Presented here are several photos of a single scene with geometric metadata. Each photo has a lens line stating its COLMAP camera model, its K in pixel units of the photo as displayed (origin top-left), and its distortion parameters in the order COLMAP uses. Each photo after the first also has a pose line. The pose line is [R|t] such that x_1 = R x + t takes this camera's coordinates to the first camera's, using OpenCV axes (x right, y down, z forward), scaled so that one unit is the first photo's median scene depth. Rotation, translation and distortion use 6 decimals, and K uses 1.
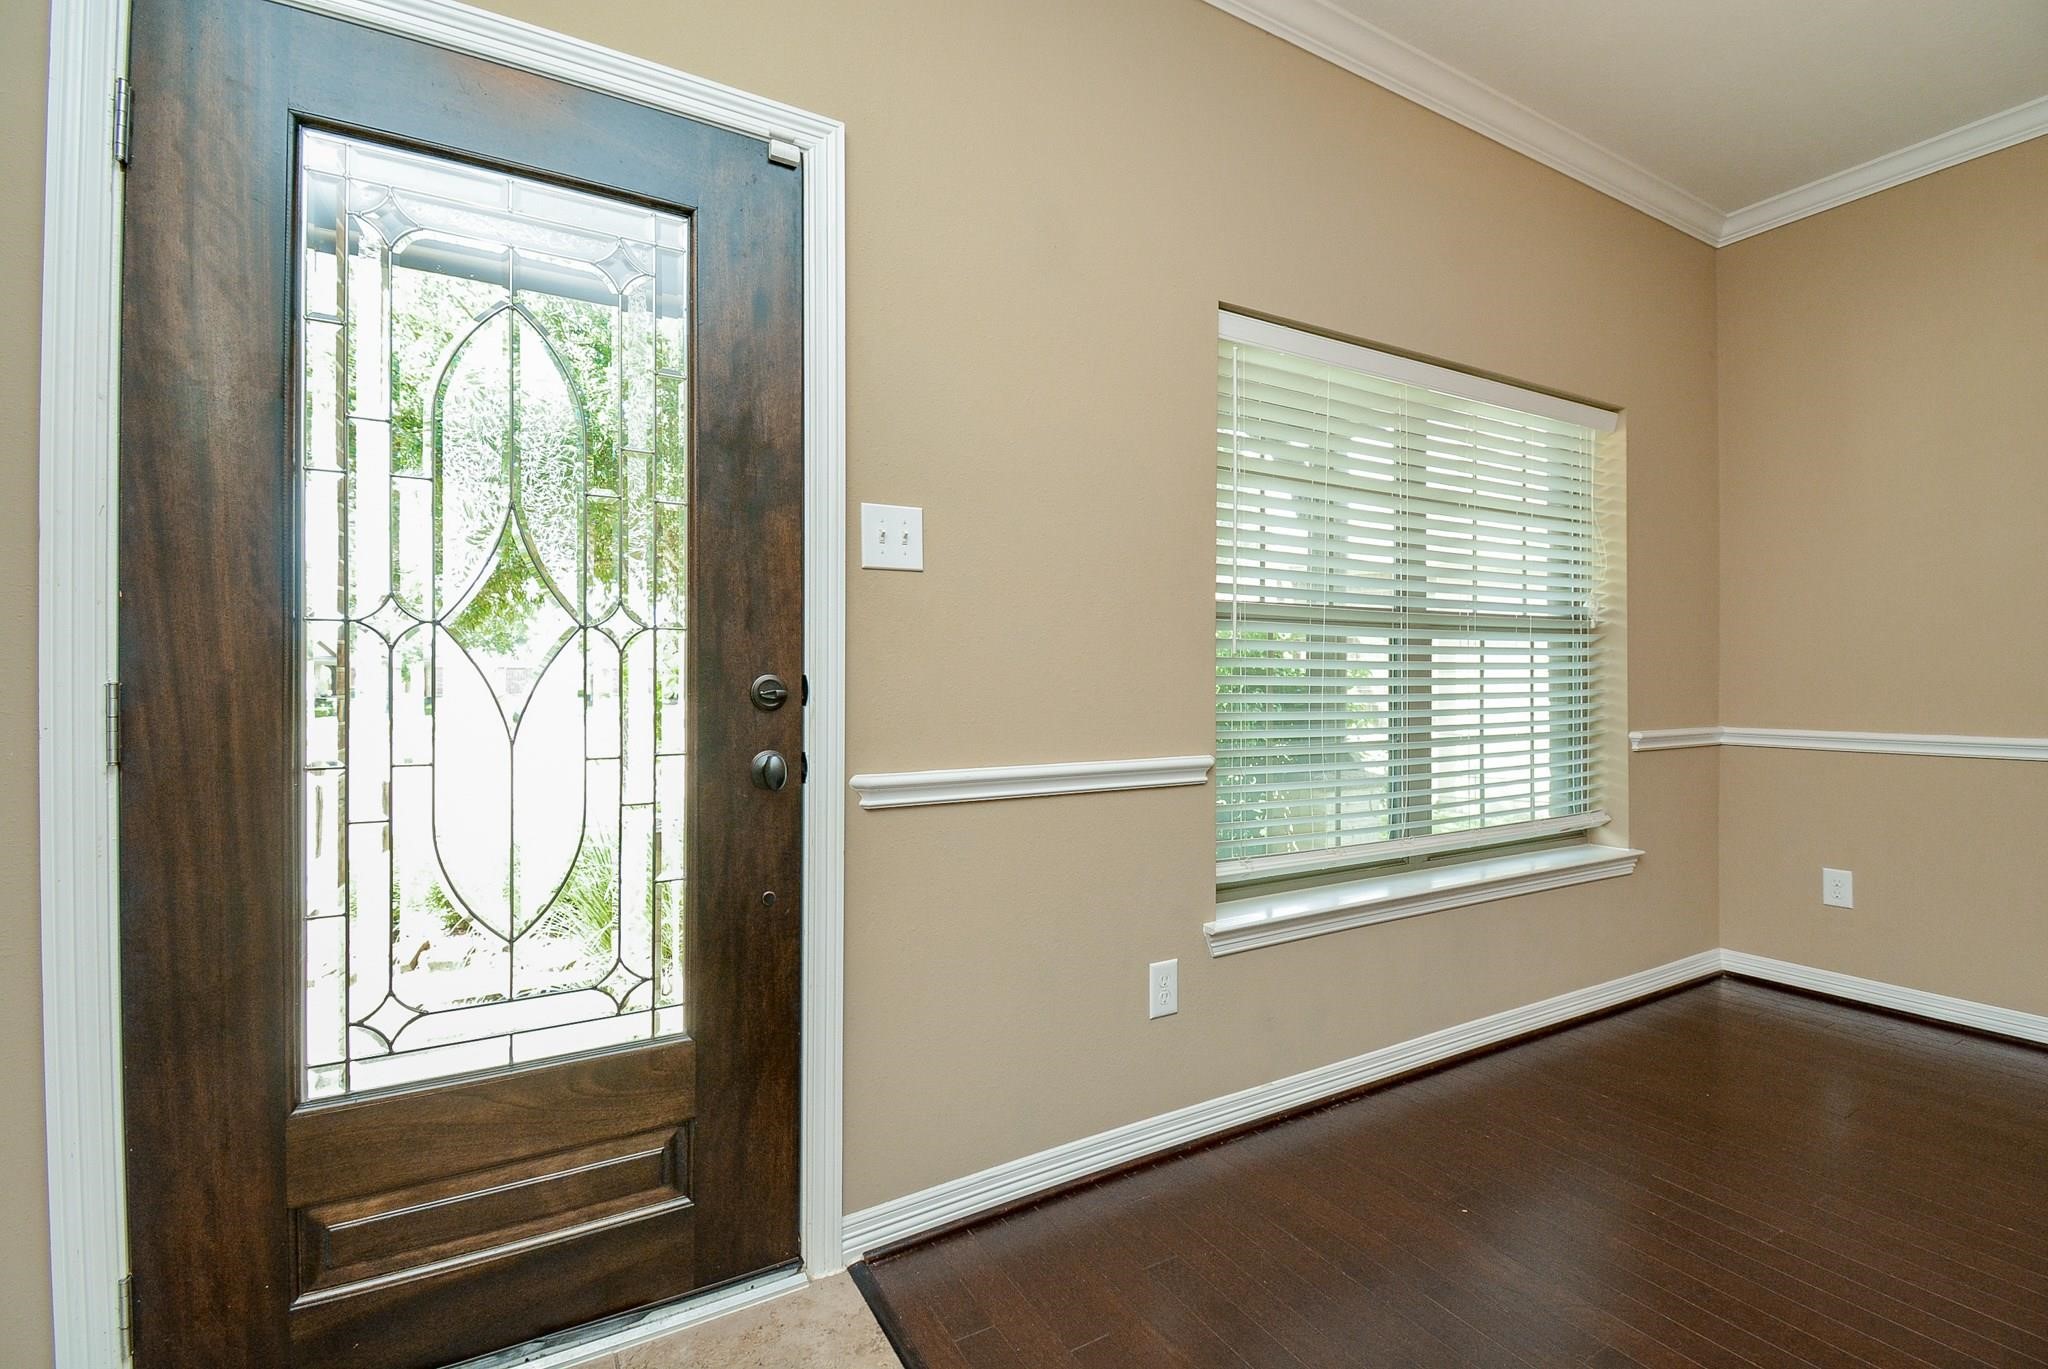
lens RADIAL K [[900.1, 0, 1023.0], [0, 900.1, 675.3], [0, 0, 1]] dist [0.033561, -0.025421]
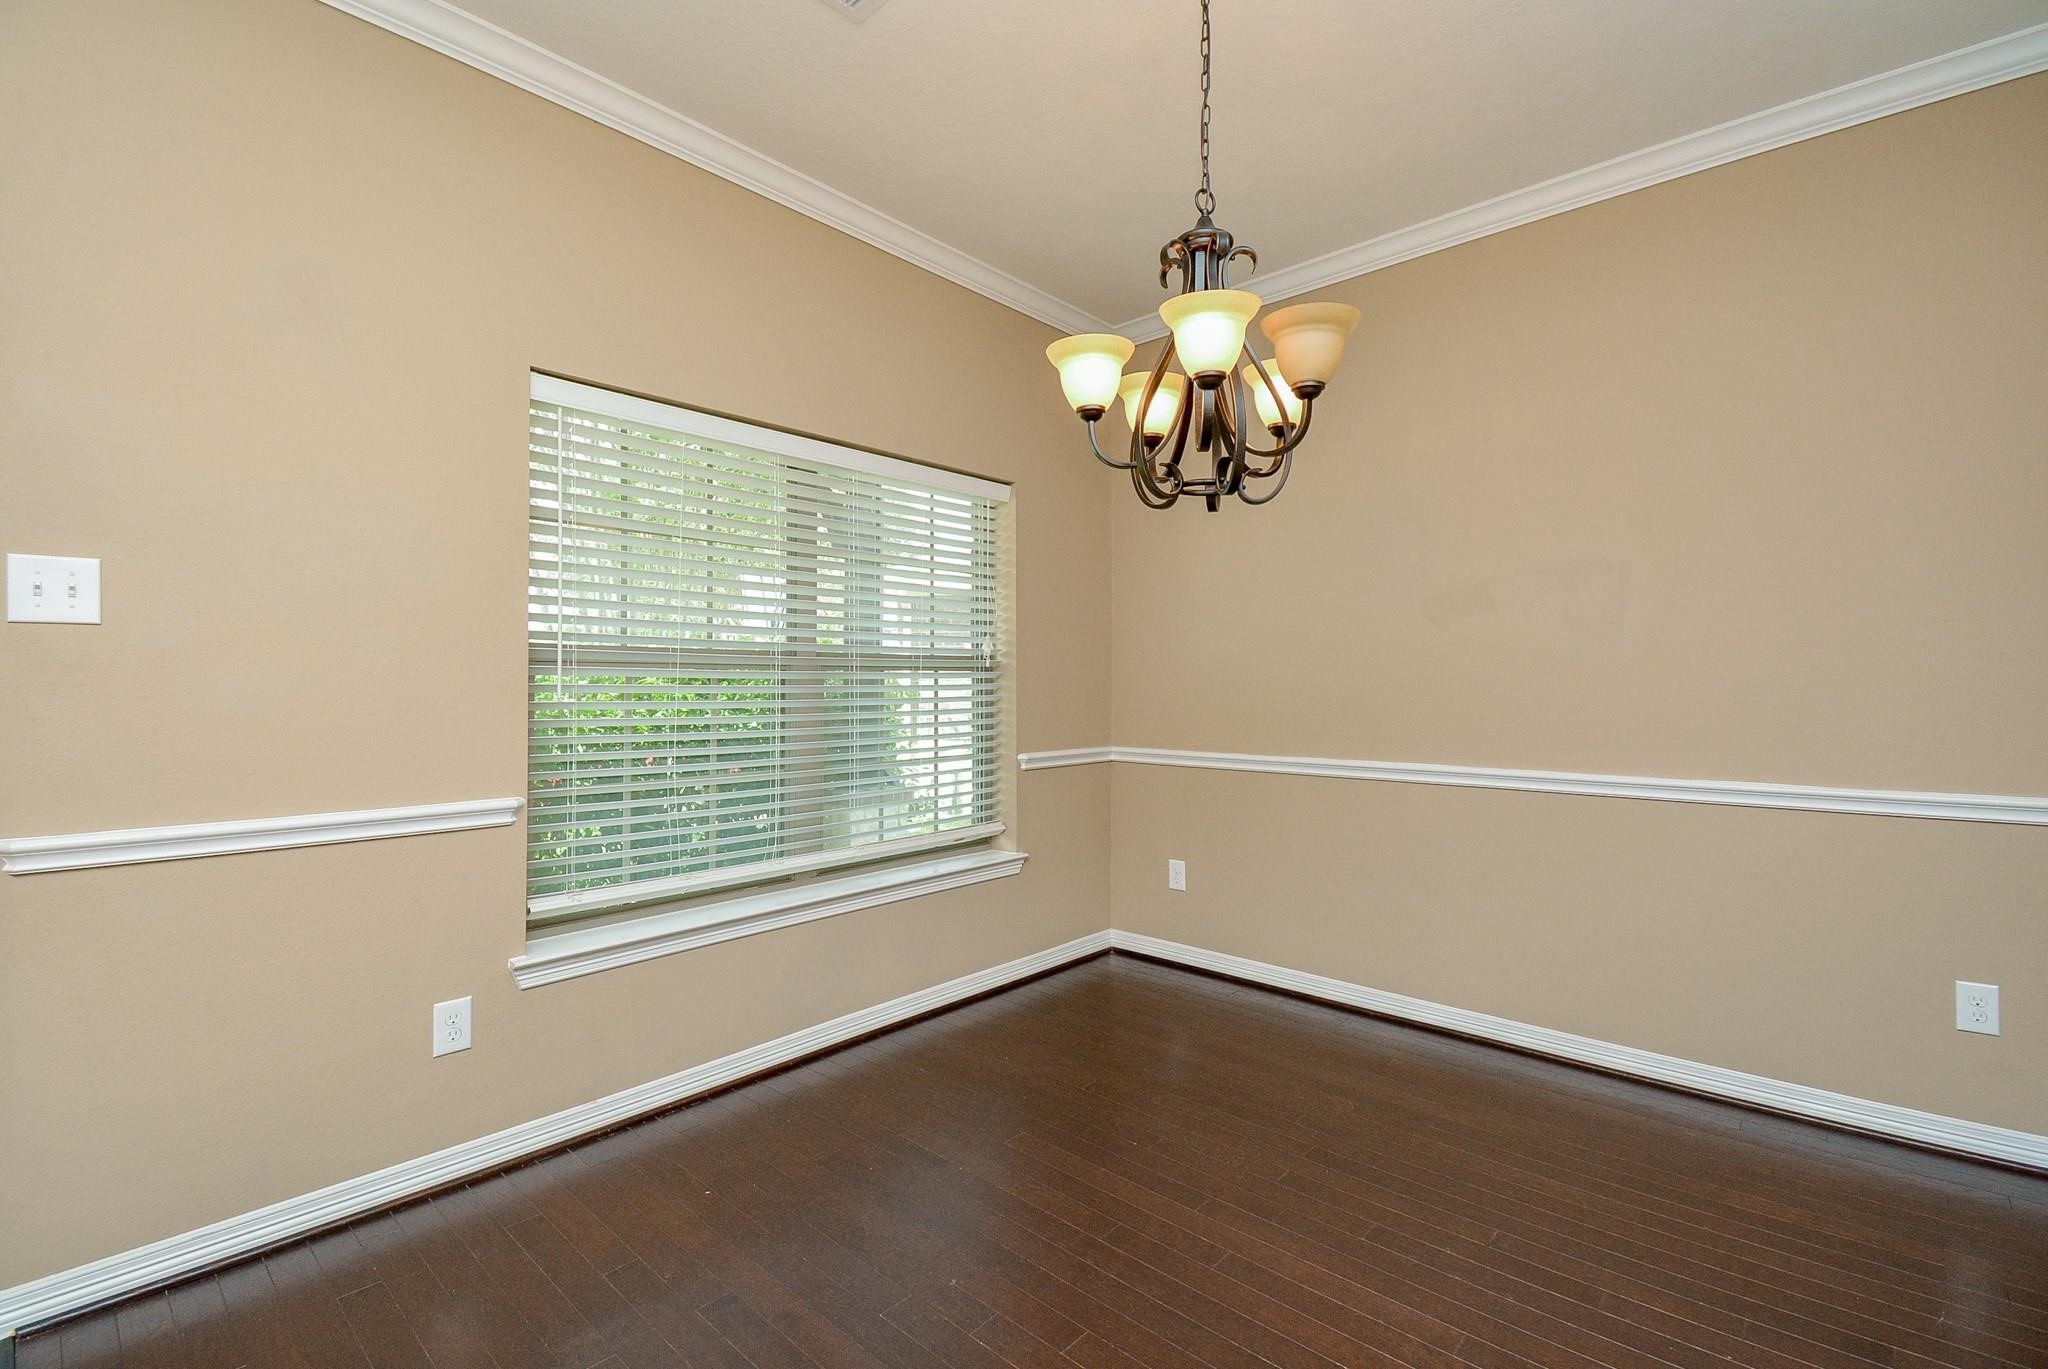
lens RADIAL K [[900.1, 0, 1023.0], [0, 900.1, 675.3], [0, 0, 1]] dist [0.033561, -0.025421]
pose [[0.950853, 0.003789, 0.309619, 0.305517], [-0.000679, 0.999948, -0.010153, -0.028831], [-0.309641, 0.009444, 0.950807, -0.125728]]
